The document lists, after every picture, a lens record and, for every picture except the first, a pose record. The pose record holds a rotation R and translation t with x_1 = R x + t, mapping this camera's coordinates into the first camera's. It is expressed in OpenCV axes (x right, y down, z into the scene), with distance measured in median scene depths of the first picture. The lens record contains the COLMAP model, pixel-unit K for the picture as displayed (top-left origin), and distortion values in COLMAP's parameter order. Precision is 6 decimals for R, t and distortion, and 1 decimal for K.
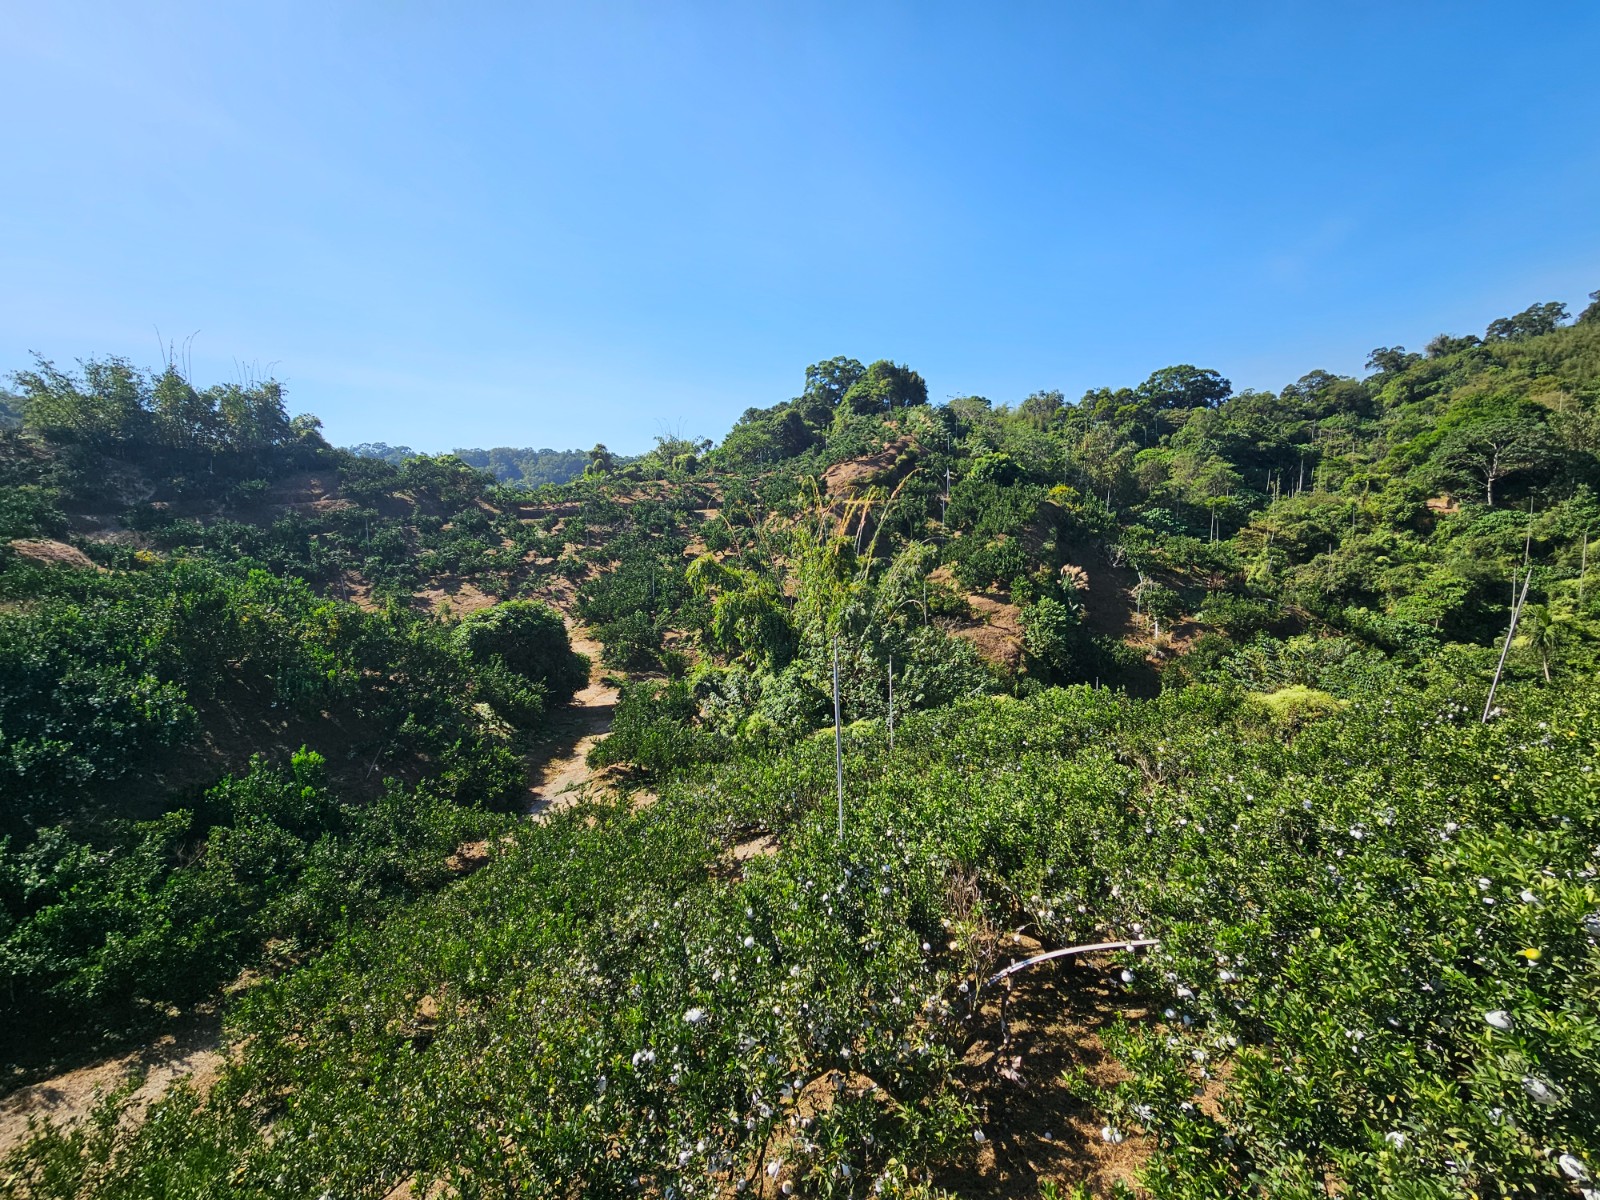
lens RADIAL K [[656.1, 0, 807.1], [0, 656.1, 595.2], [0, 0, 1]] dist [0.000281, -0.000139]
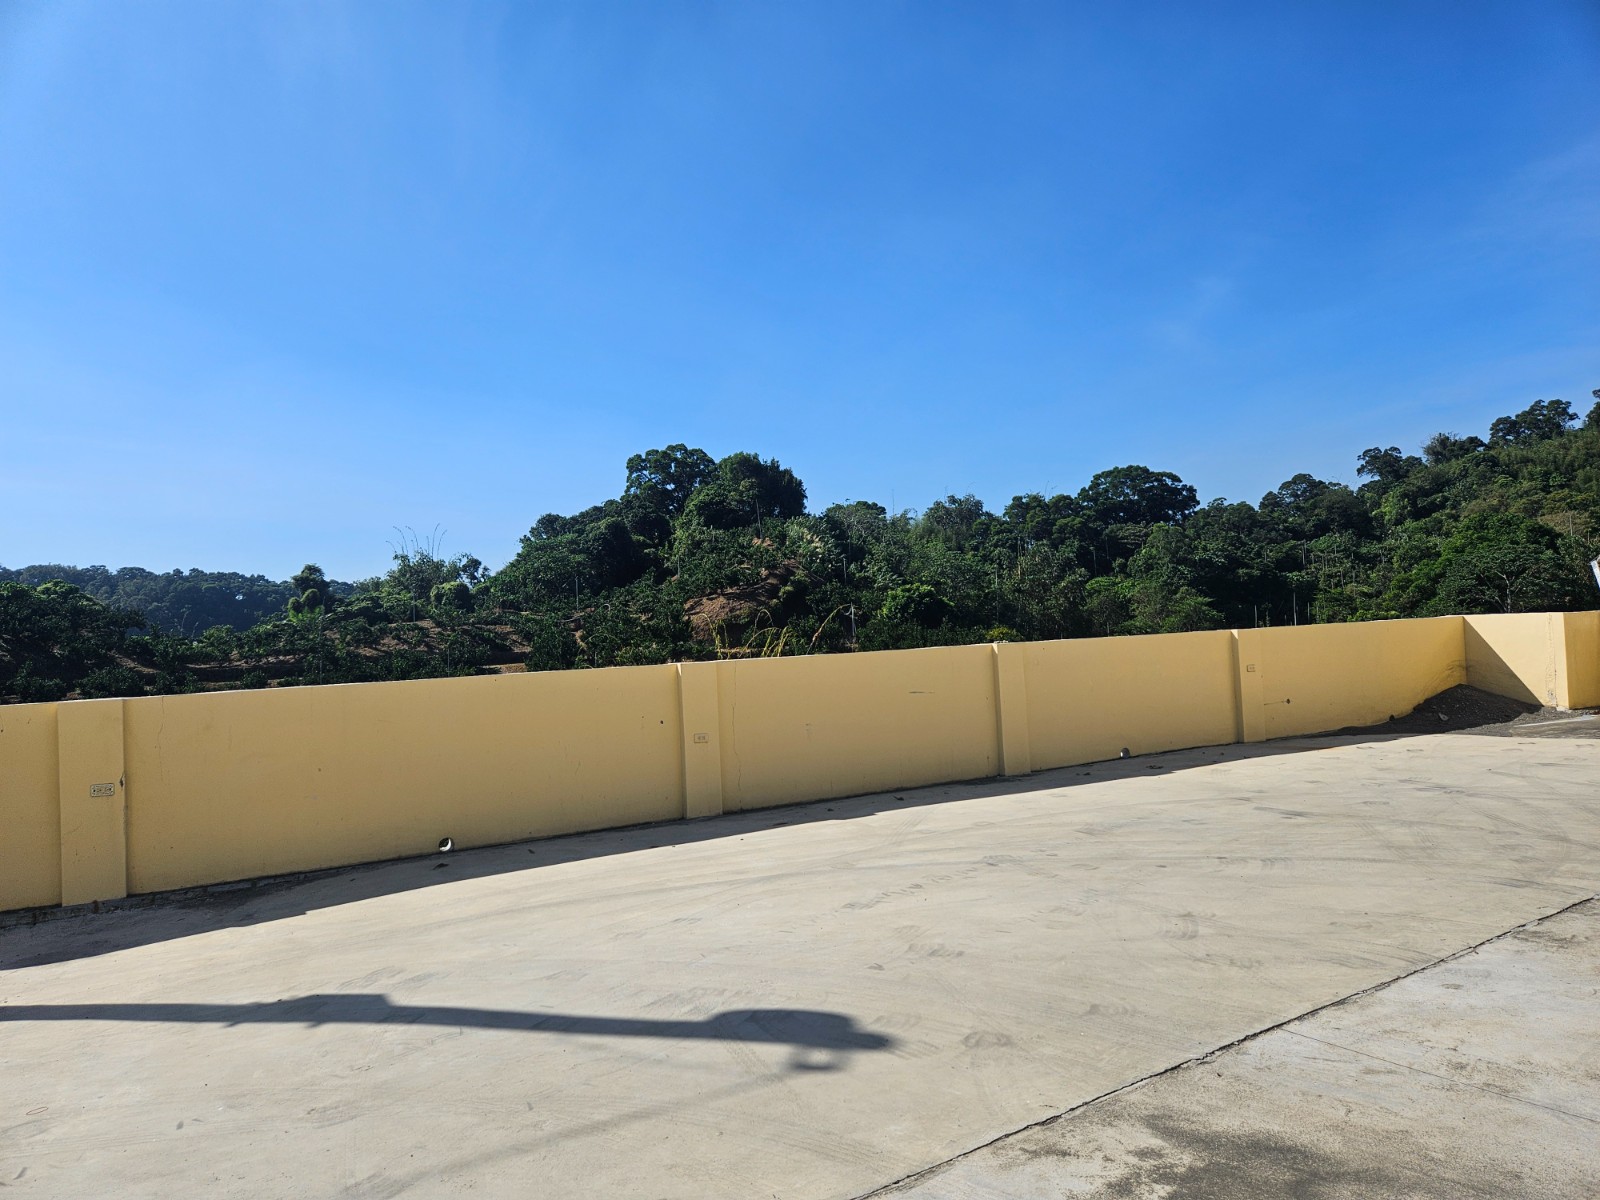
lens RADIAL K [[1061.5, 0, 793.6], [0, 1061.5, 602.3], [0, 0, 1]] dist [0.081809, -0.071297]
pose [[0.980963, 0.001753, 0.194189, -0.071243], [0.034984, 0.982004, -0.185591, 0.020028], [-0.191020, 0.188851, 0.963248, -0.116078]]
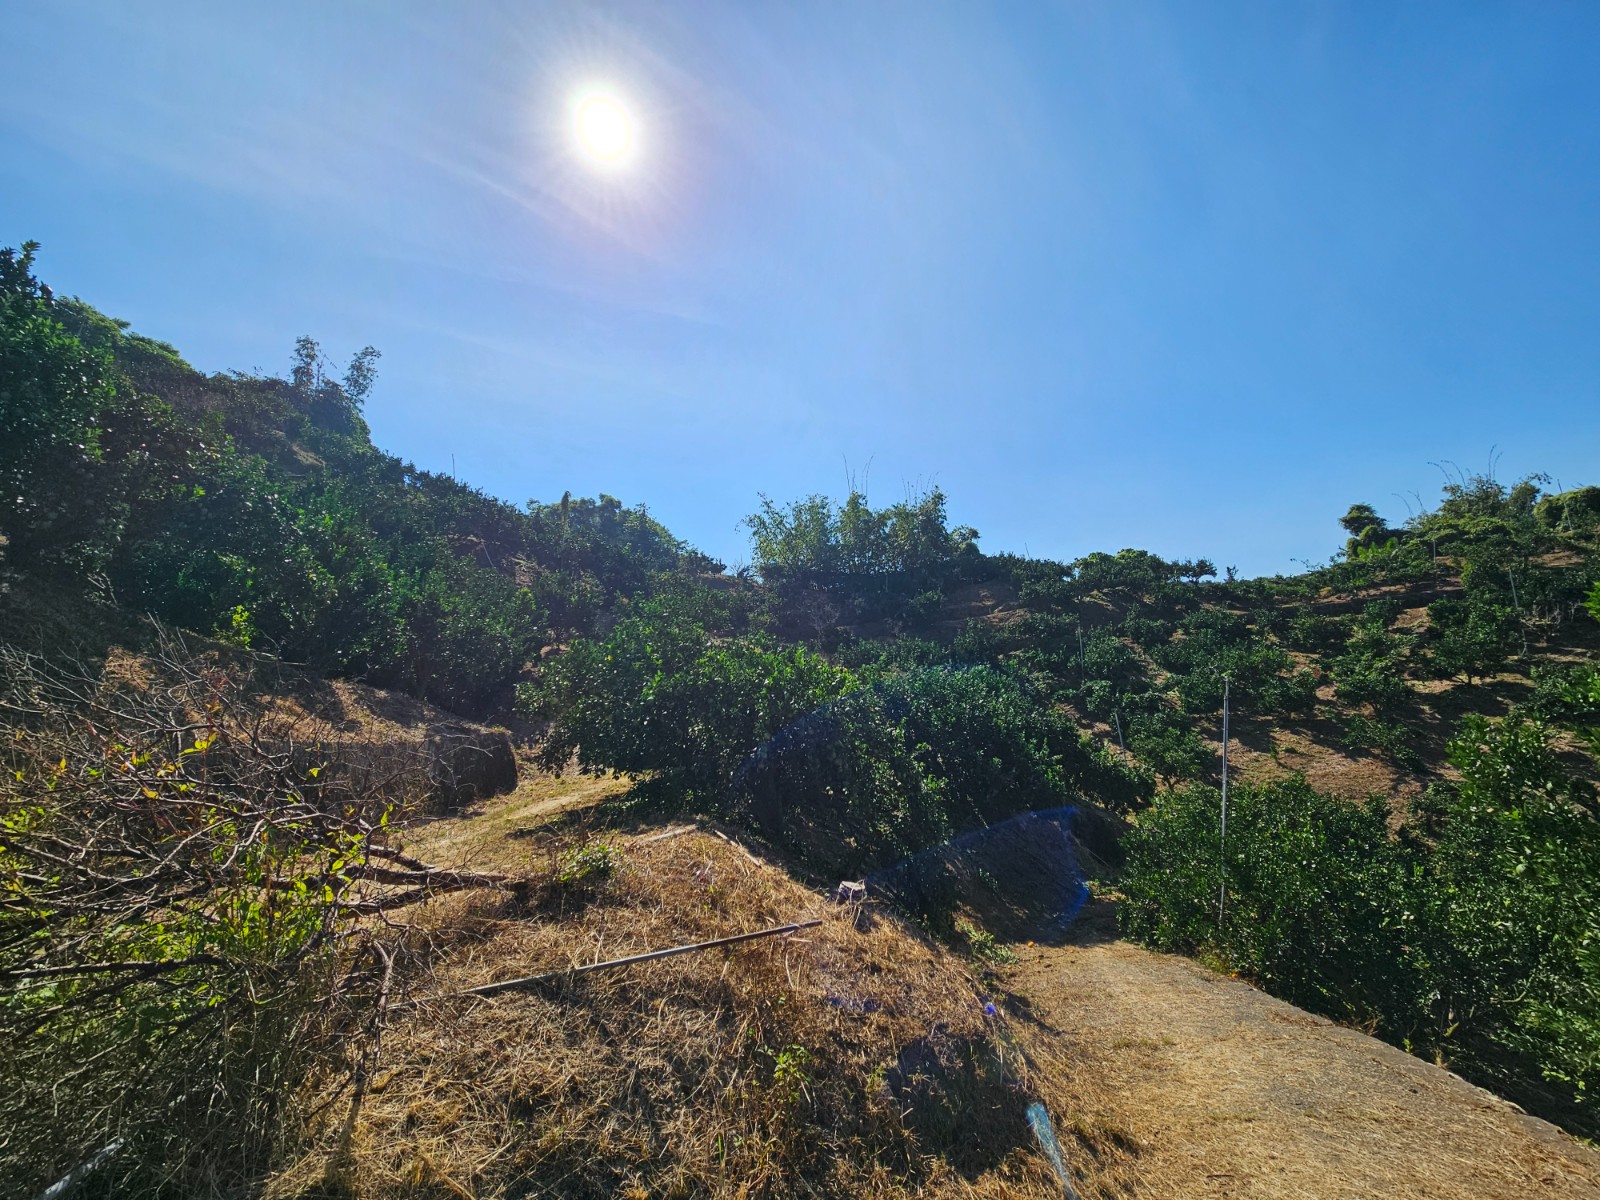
lens RADIAL K [[656.1, 0, 807.1], [0, 656.1, 595.2], [0, 0, 1]] dist [0.000281, -0.000139]
pose [[0.696768, -0.114310, -0.708130, -0.307827], [-0.046290, 0.977997, -0.203421, 0.000520], [0.715801, 0.174517, 0.676145, 0.284555]]
